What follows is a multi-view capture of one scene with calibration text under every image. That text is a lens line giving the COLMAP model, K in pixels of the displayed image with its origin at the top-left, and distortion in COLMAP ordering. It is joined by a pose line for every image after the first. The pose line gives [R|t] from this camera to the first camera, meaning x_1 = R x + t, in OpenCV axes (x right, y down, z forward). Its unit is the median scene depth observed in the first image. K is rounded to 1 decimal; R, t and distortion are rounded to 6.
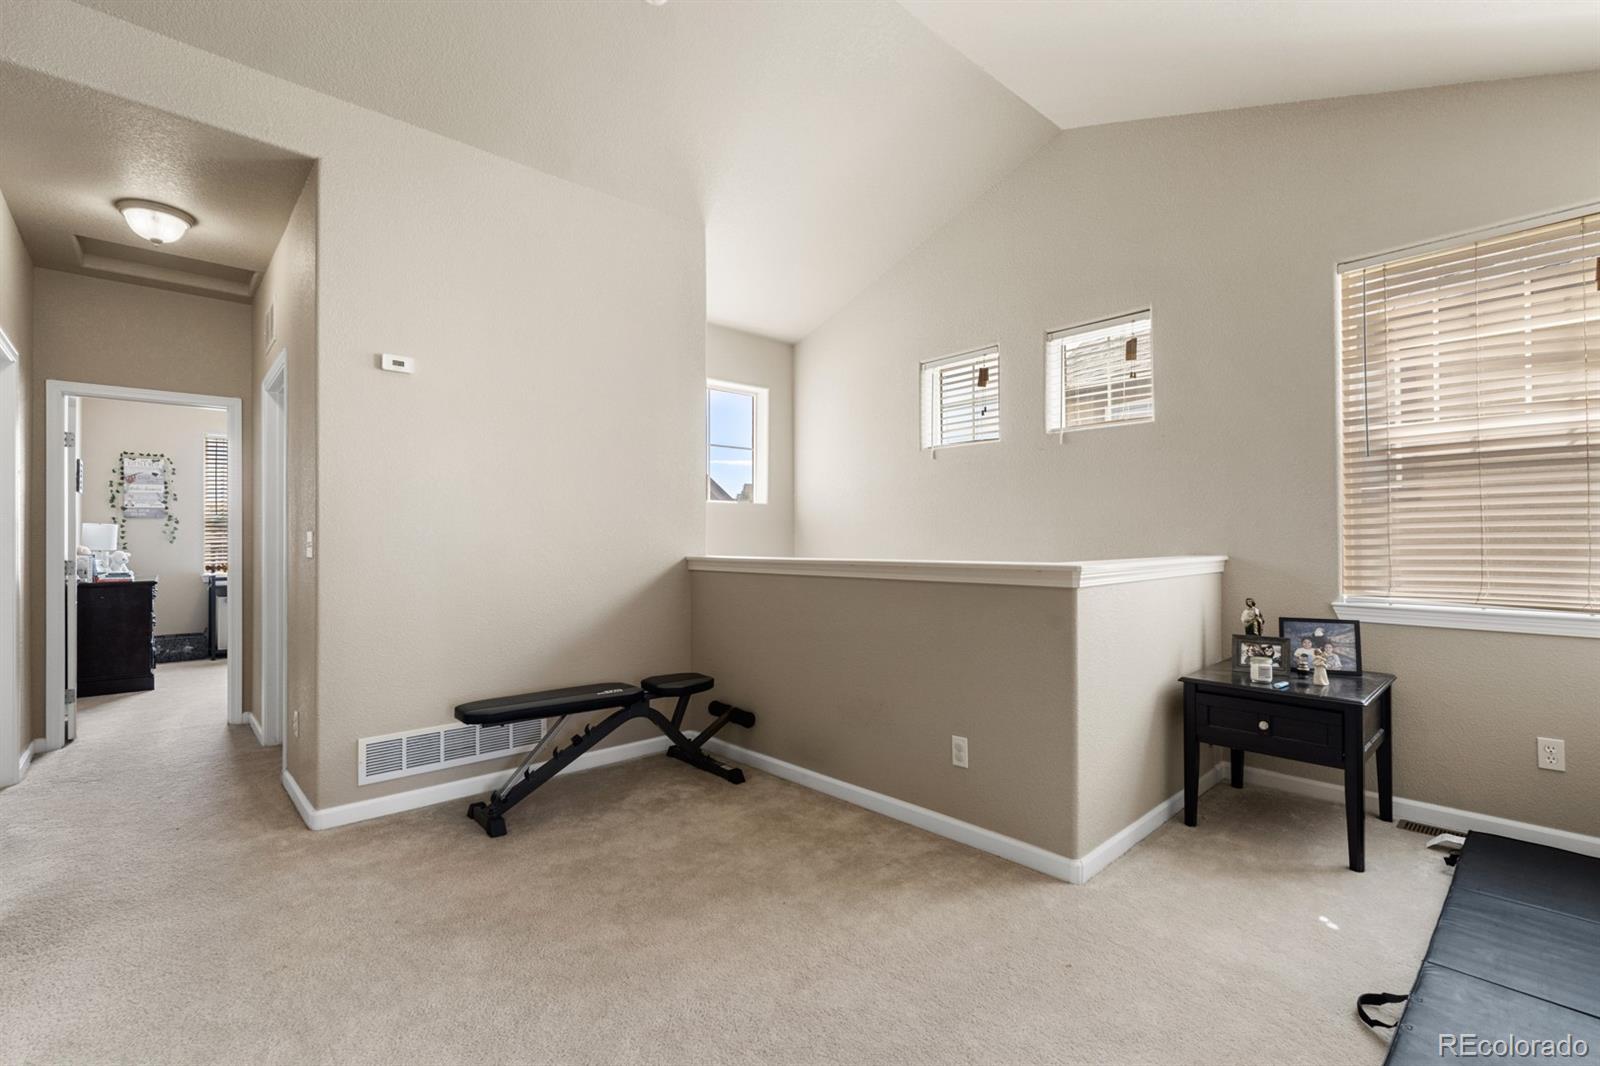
lens RADIAL K [[710.8, 0, 798.0], [0, 710.8, 536.4], [0, 0, 1]] dist [-0.000268, -0.000675]
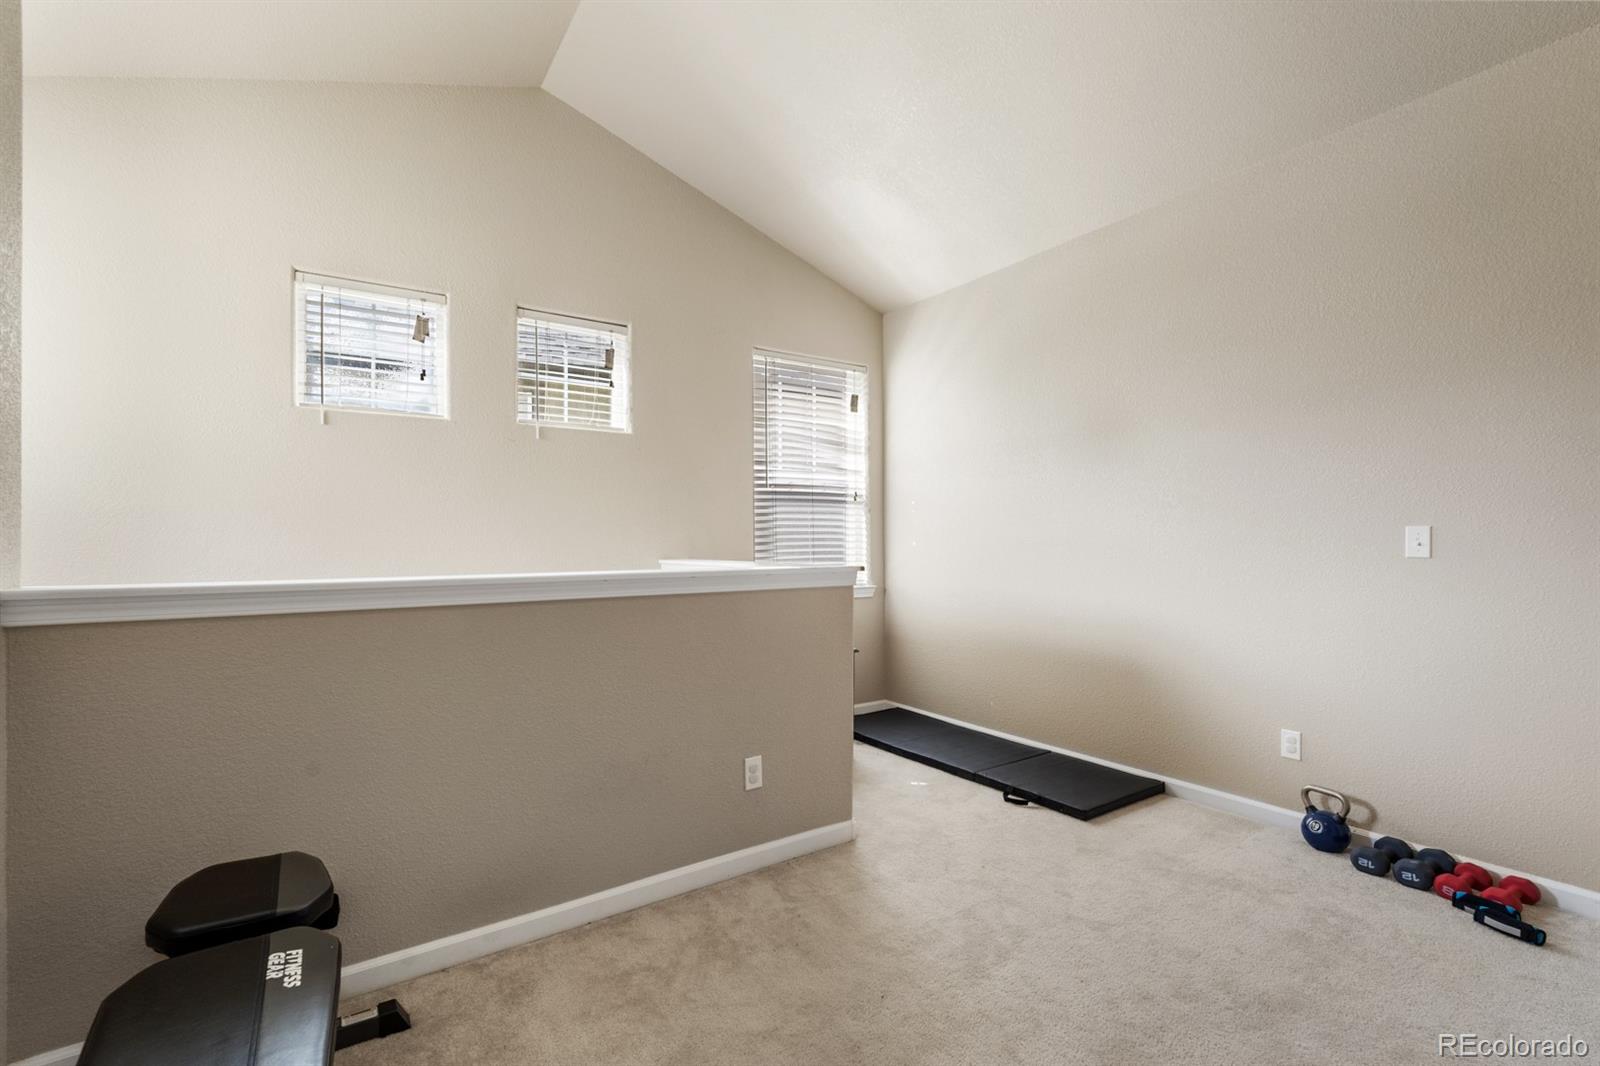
lens RADIAL K [[710.8, 0, 798.0], [0, 710.8, 536.4], [0, 0, 1]] dist [-0.000268, -0.000675]
pose [[0.136454, 0.011709, 0.990577, -0.668869], [-0.003077, 0.999930, -0.011396, 0.003553], [-0.990642, -0.001493, 0.136481, 0.789995]]
